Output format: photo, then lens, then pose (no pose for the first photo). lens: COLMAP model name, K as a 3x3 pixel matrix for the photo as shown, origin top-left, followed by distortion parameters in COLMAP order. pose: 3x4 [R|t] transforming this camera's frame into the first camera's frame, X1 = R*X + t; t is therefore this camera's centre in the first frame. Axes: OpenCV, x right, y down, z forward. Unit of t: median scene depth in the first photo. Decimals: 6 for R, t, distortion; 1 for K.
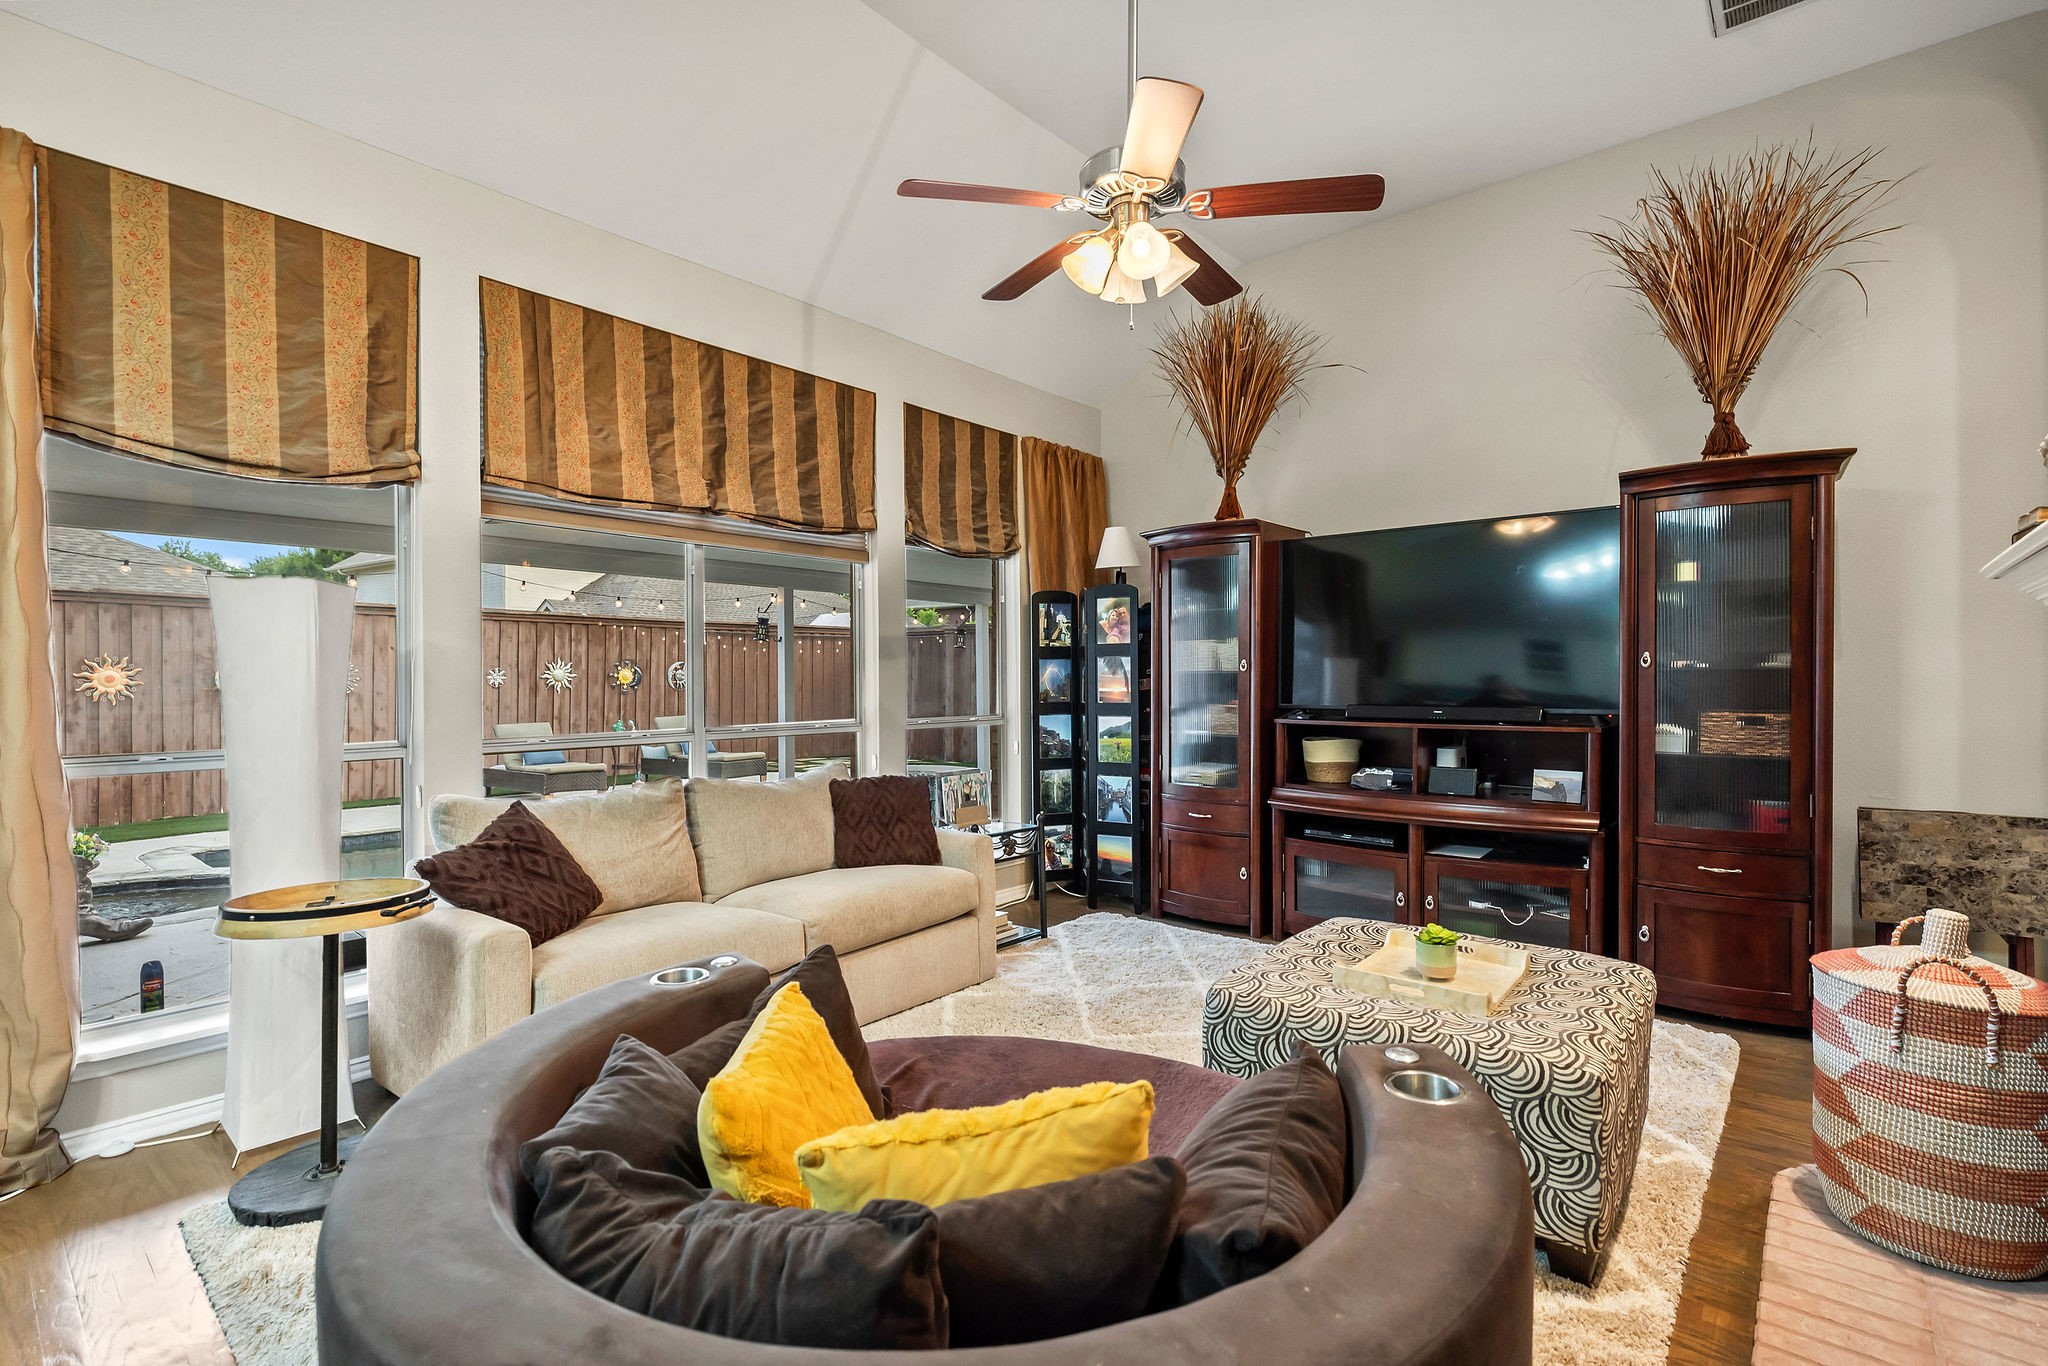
lens RADIAL K [[945.5, 0, 1026.8], [0, 945.5, 694.1], [0, 0, 1]] dist [-0.004841, 0.000272]
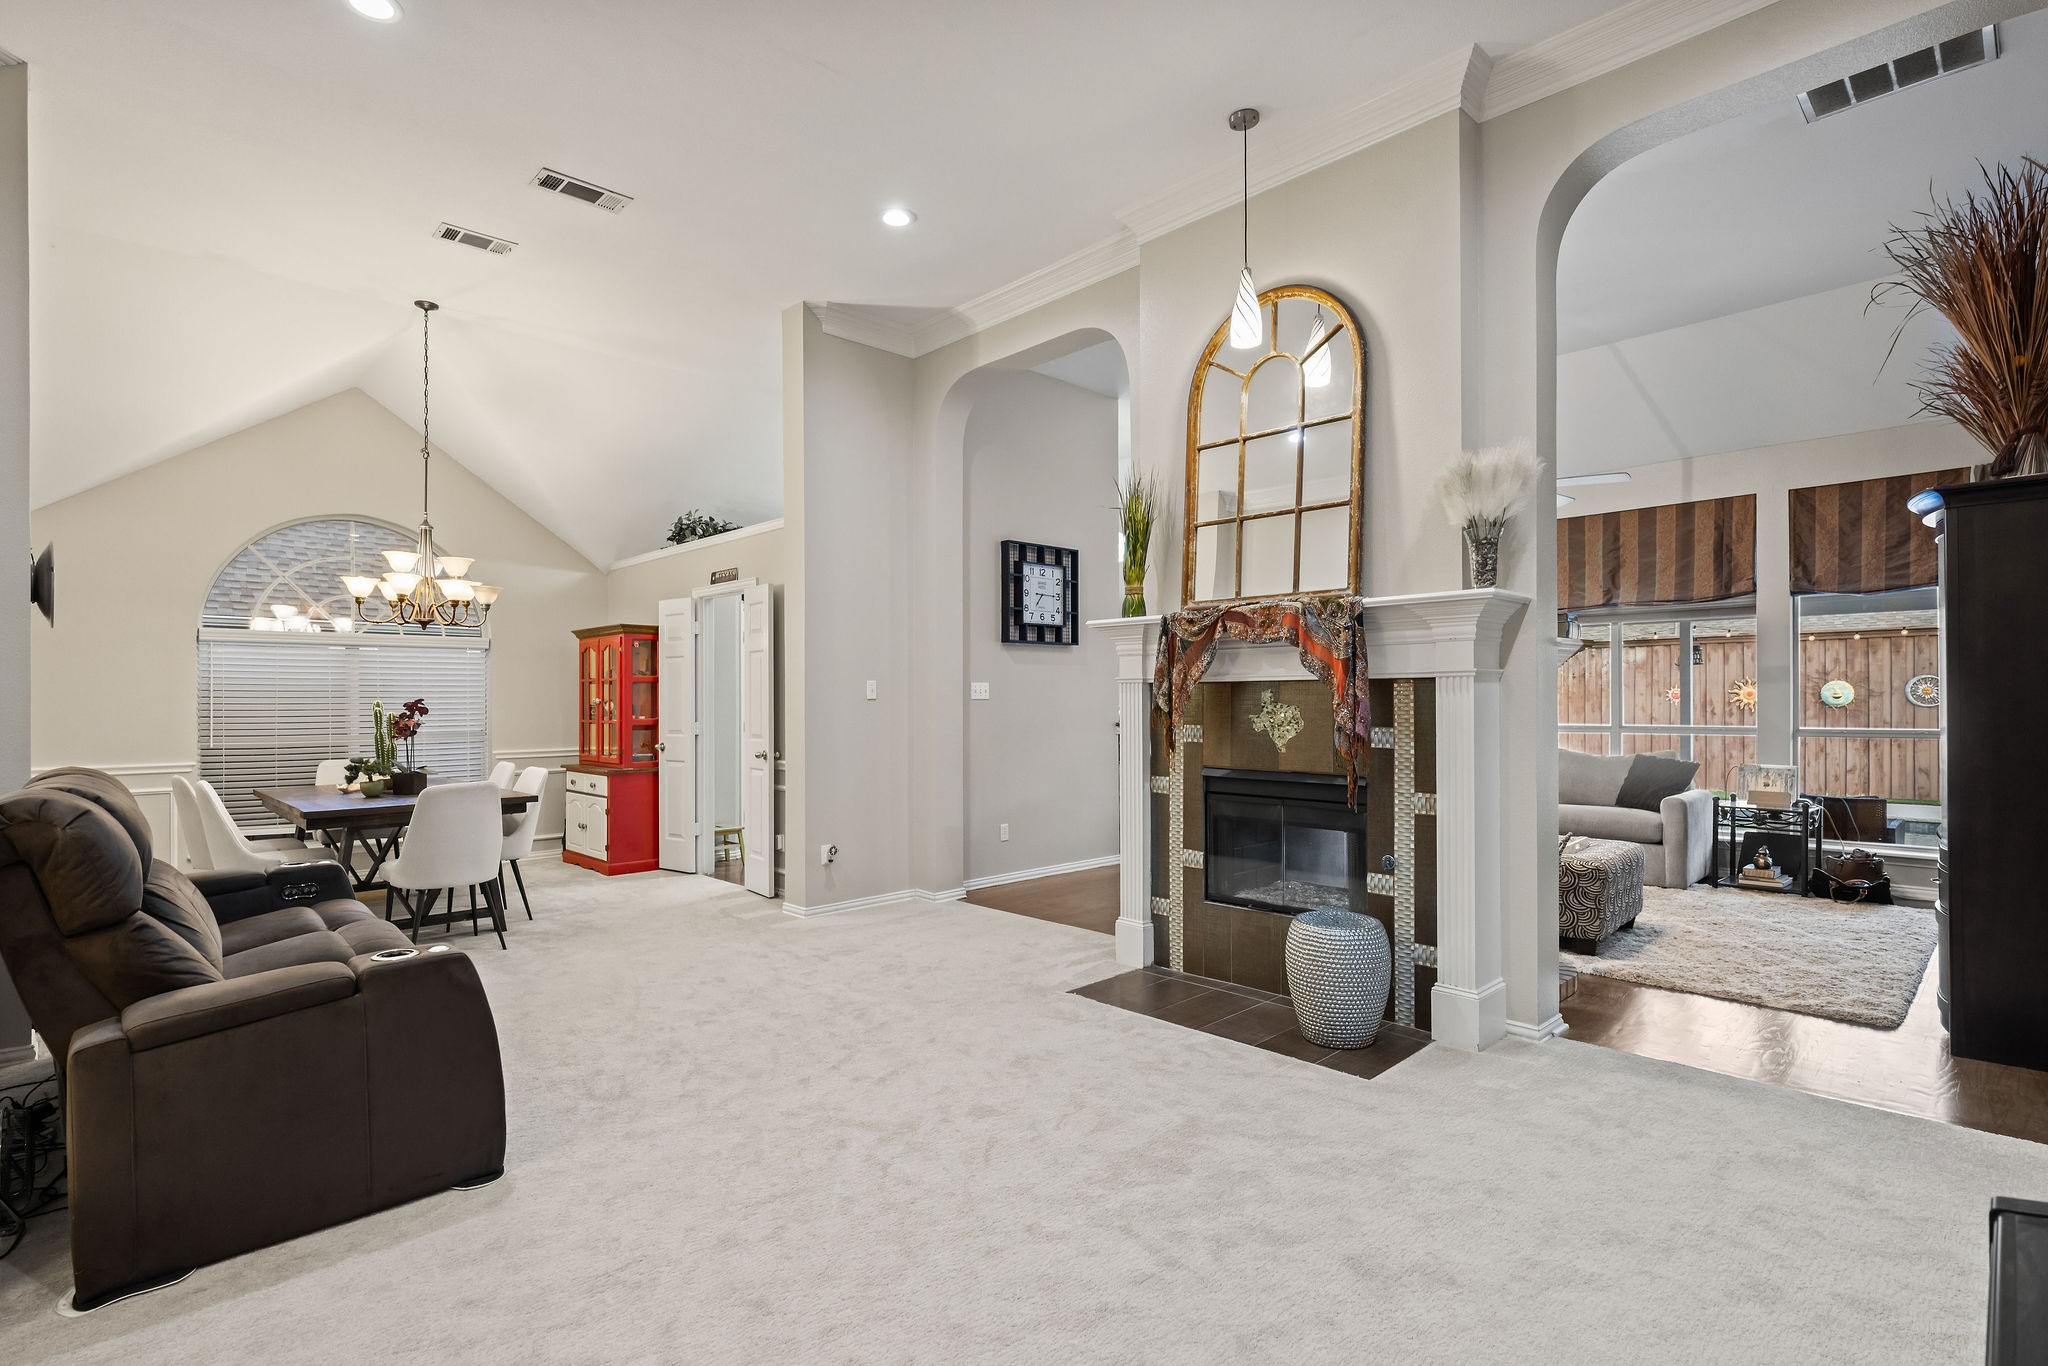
lens RADIAL K [[954.9, 0, 1028.7], [0, 954.9, 698.4], [0, 0, 1]] dist [0.002947, -0.001539]
pose [[-0.122014, 0.000596, -0.992528, 1.275092], [-0.006431, 0.999978, 0.001391, -0.007996], [0.992508, 0.006552, -0.122007, 0.093592]]
